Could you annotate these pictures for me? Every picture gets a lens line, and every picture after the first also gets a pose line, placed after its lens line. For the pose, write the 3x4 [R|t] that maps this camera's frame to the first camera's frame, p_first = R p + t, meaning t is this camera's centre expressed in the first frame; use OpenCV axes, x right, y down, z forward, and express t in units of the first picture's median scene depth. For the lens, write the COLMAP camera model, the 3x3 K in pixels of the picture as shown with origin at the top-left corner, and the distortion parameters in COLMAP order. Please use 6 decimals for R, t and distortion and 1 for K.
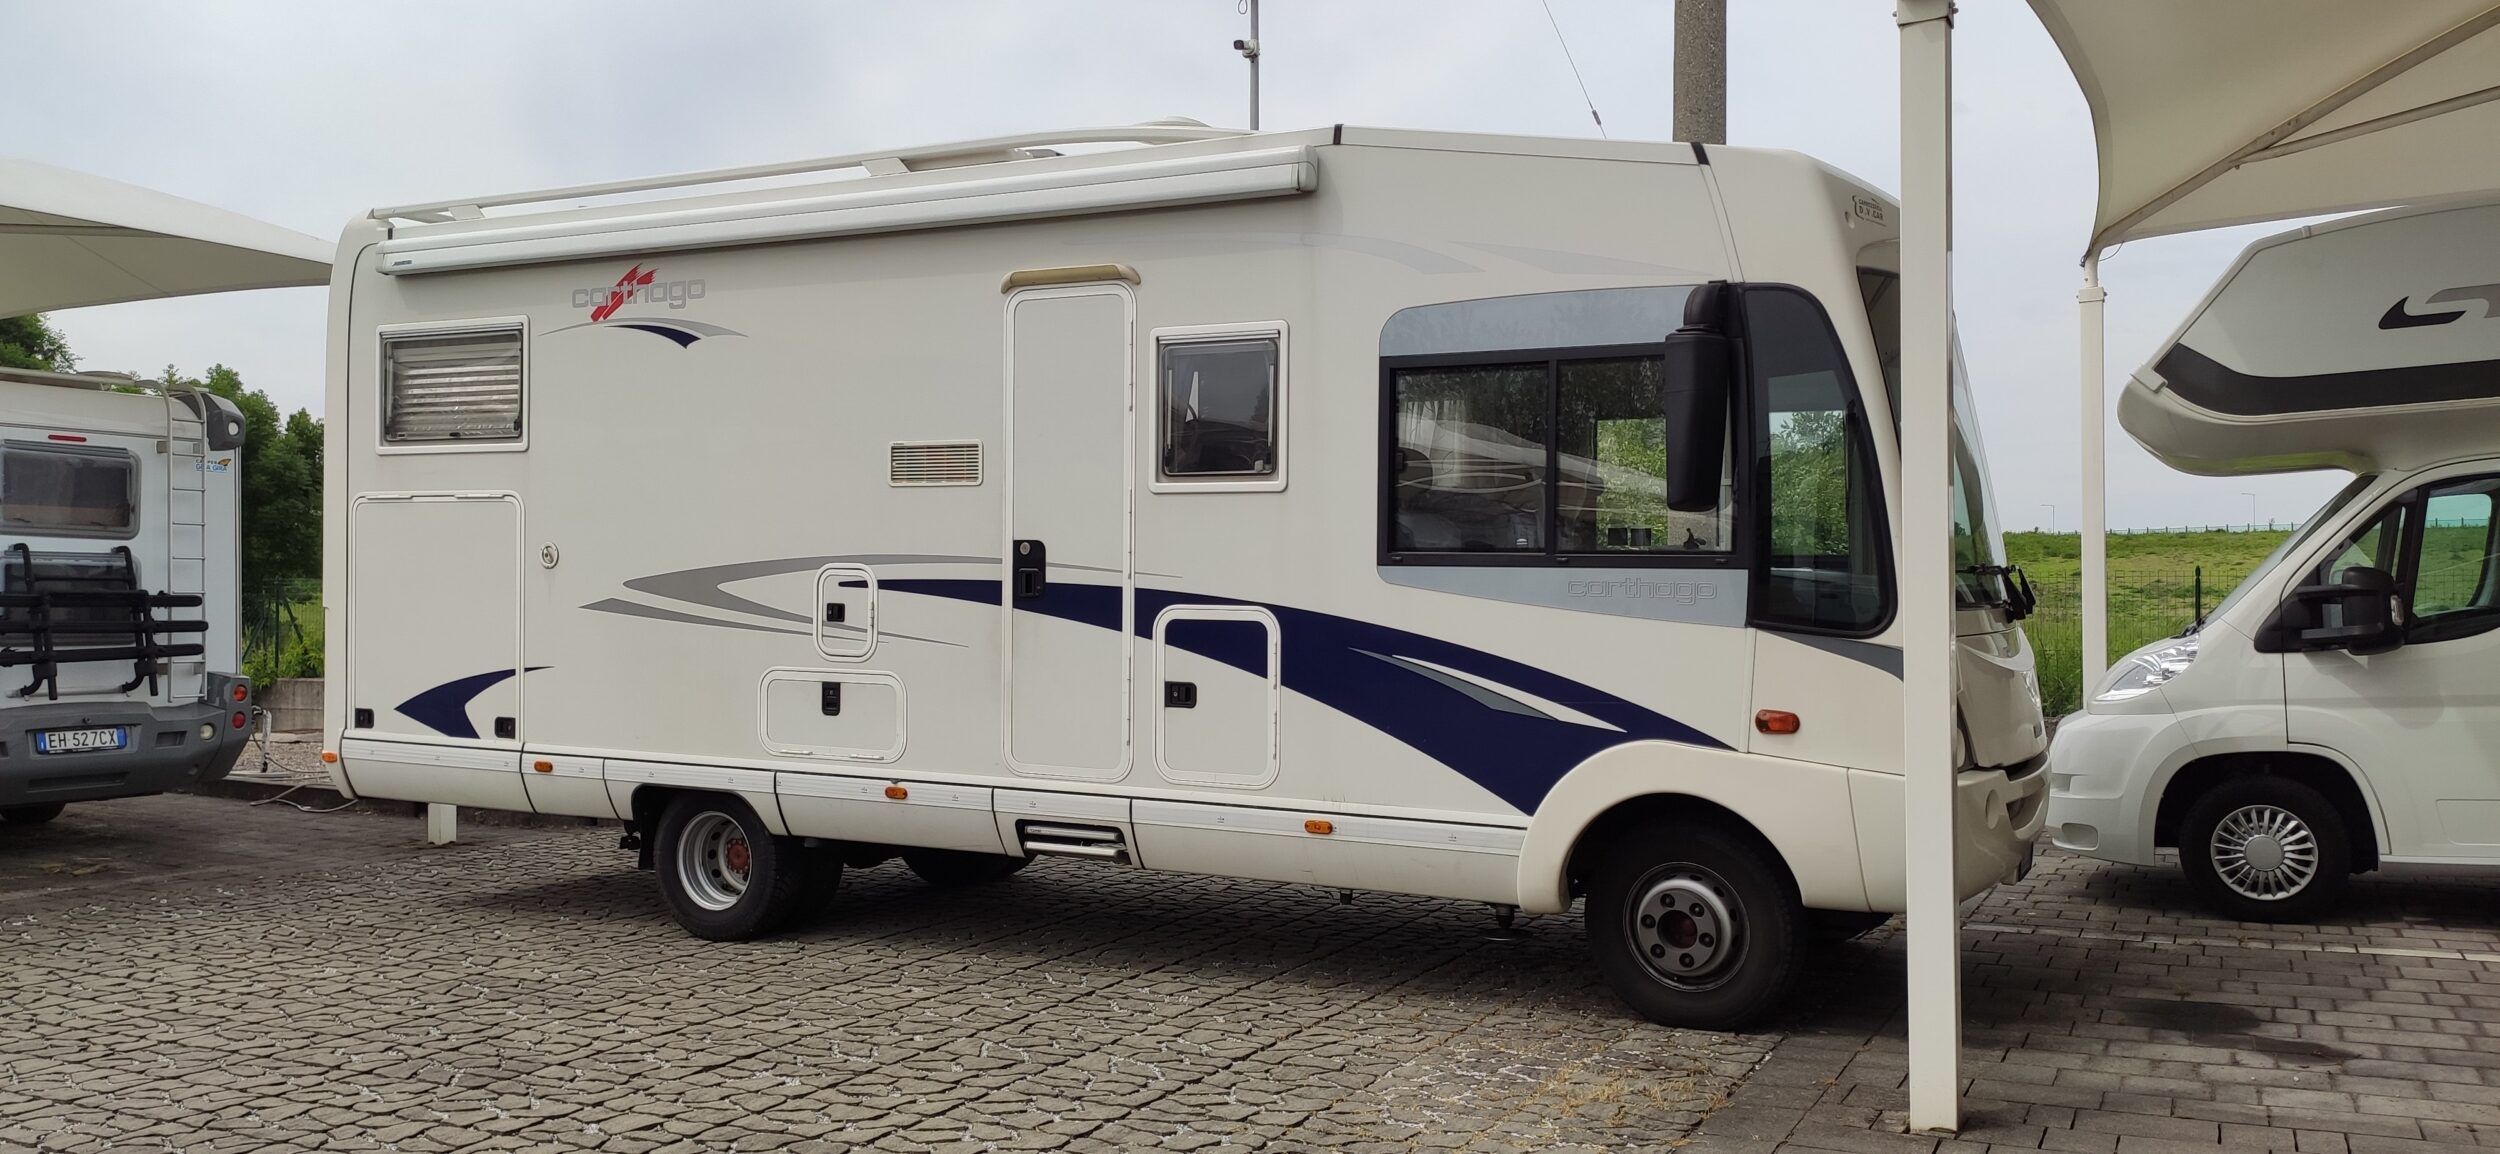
lens RADIAL K [[1869.1, 0, 1238.1], [0, 1869.1, 574.4], [0, 0, 1]] dist [0.034857, -0.007089]
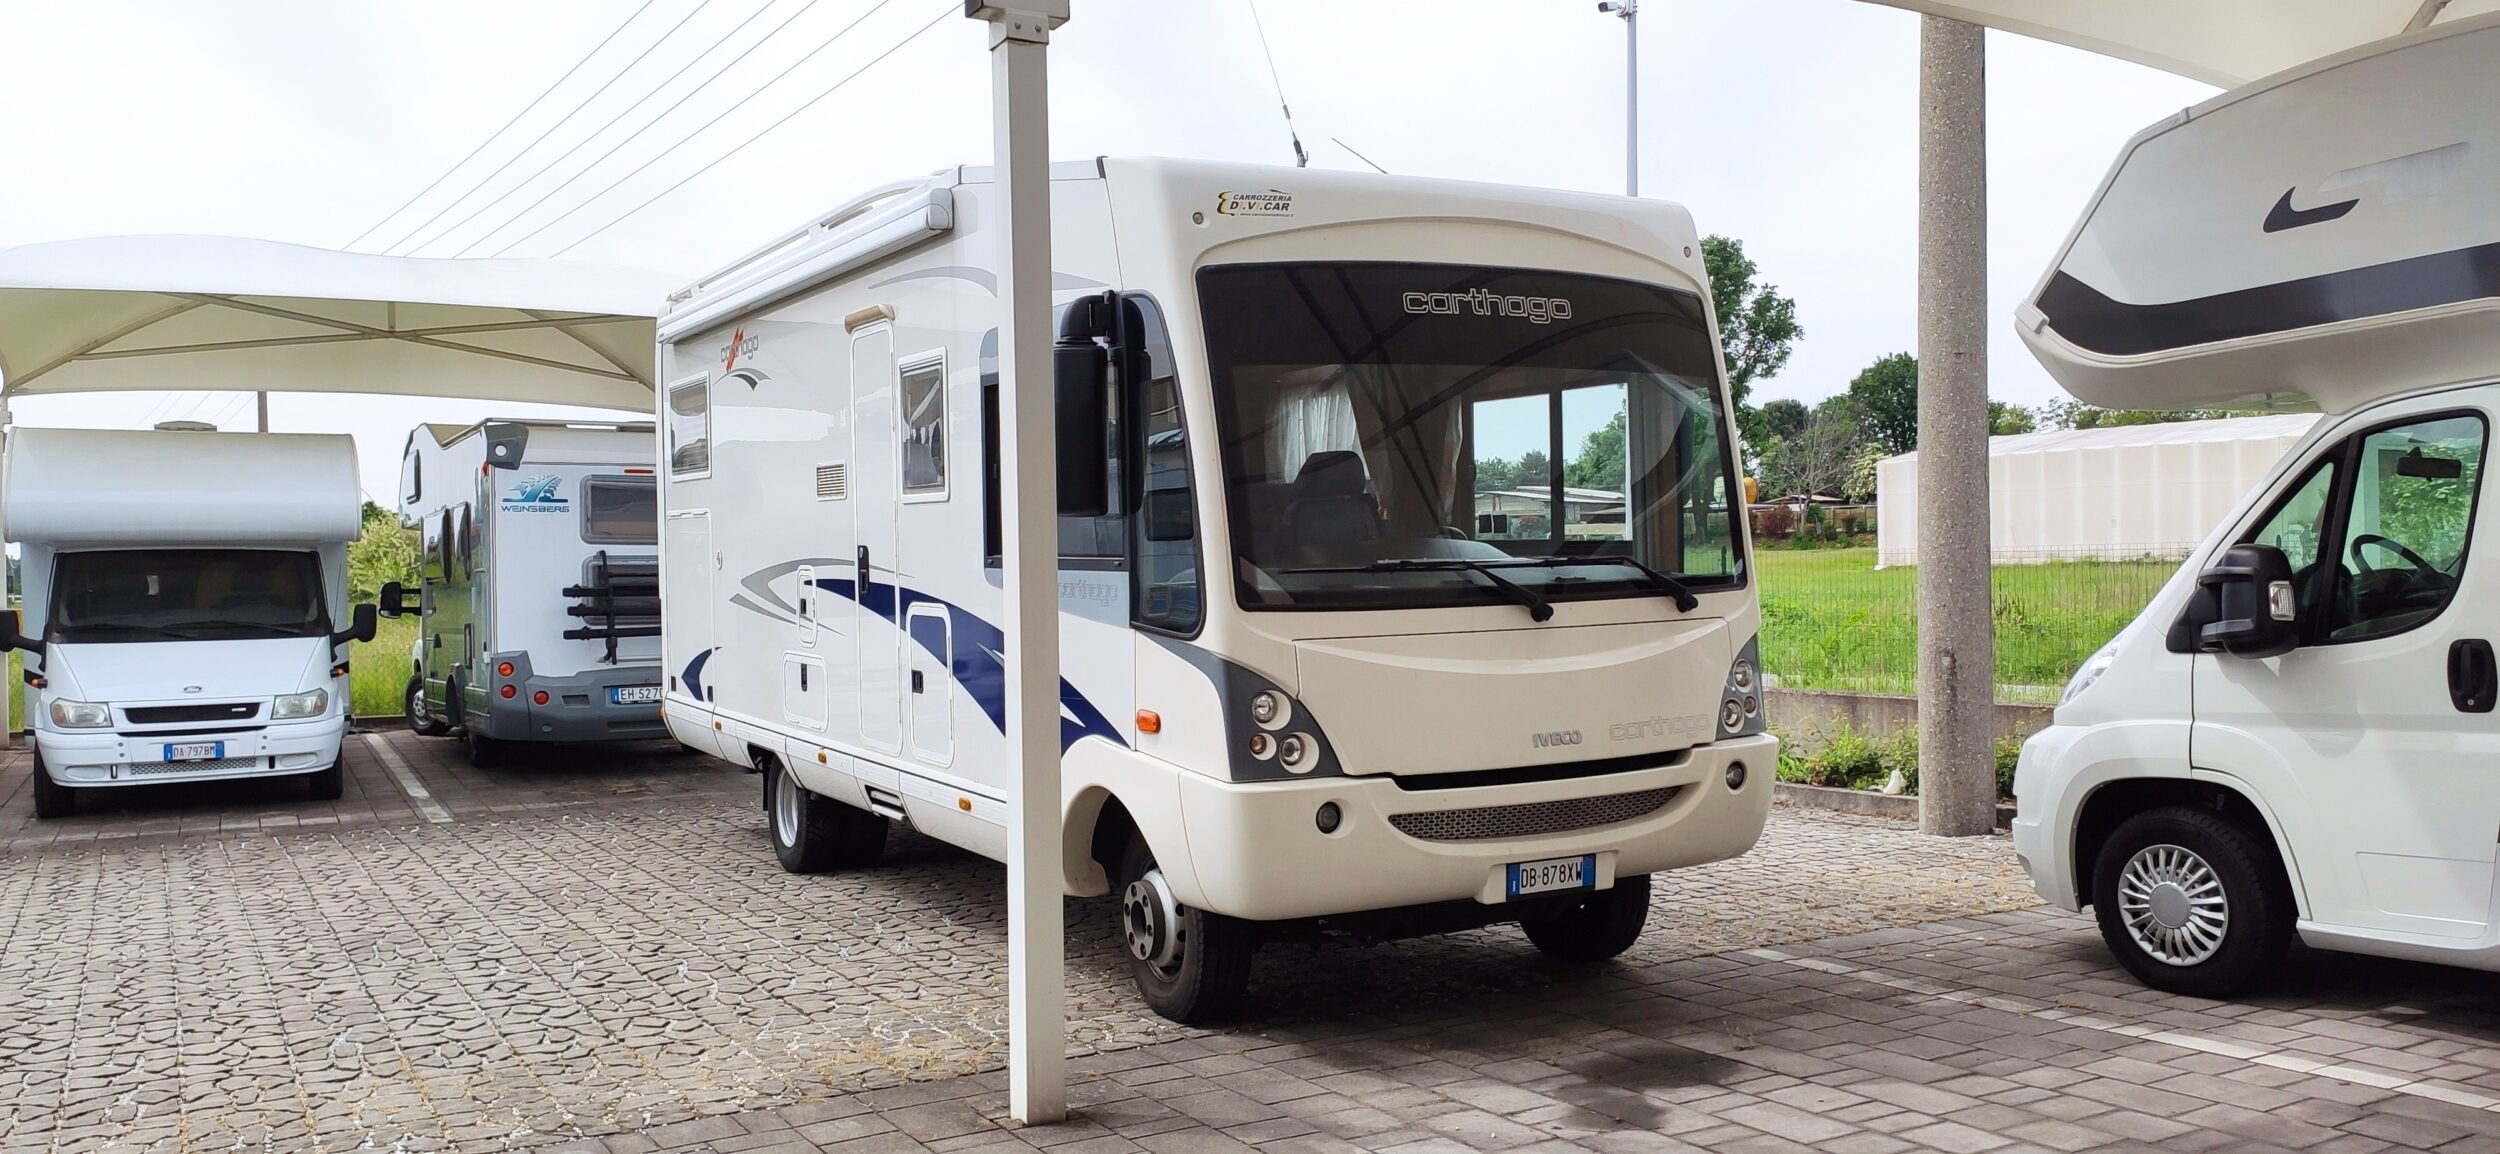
lens RADIAL K [[1869.1, 0, 1238.1], [0, 1869.1, 574.4], [0, 0, 1]] dist [0.034857, -0.007089]
pose [[0.846196, -0.010208, -0.532775, 0.640477], [0.020226, 0.999711, 0.012971, -0.009657], [0.532488, -0.021752, 0.846158, 0.126038]]
